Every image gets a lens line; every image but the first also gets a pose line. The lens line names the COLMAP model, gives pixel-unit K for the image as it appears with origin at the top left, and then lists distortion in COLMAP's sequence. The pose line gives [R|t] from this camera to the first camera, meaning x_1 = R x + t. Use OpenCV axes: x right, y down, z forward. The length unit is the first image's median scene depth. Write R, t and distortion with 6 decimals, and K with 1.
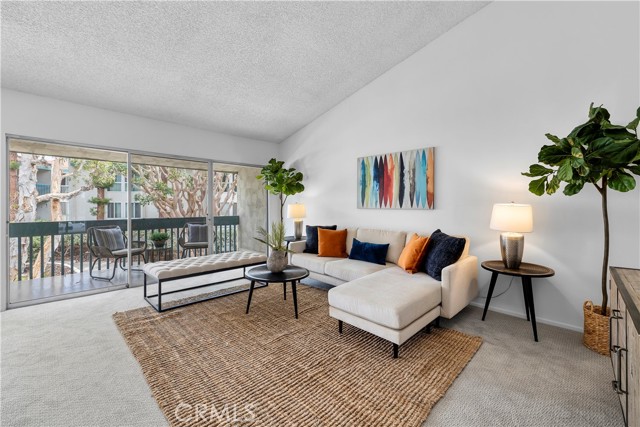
lens RADIAL K [[269.8, 0, 319.5], [0, 269.8, 207.1], [0, 0, 1]] dist [-0.004146, 0.000909]
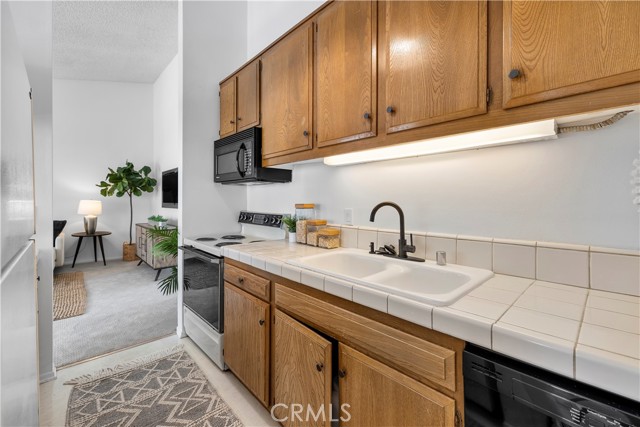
lens RADIAL K [[269.8, 0, 316.7], [0, 269.8, 202.6], [0, 0, 1]] dist [-0.004146, 0.000909]
pose [[0.060130, 0.000562, 0.998190, -0.759123], [0.001130, 0.999999, -0.000632, 0.004304], [-0.998190, 0.001166, 0.060129, -0.495329]]
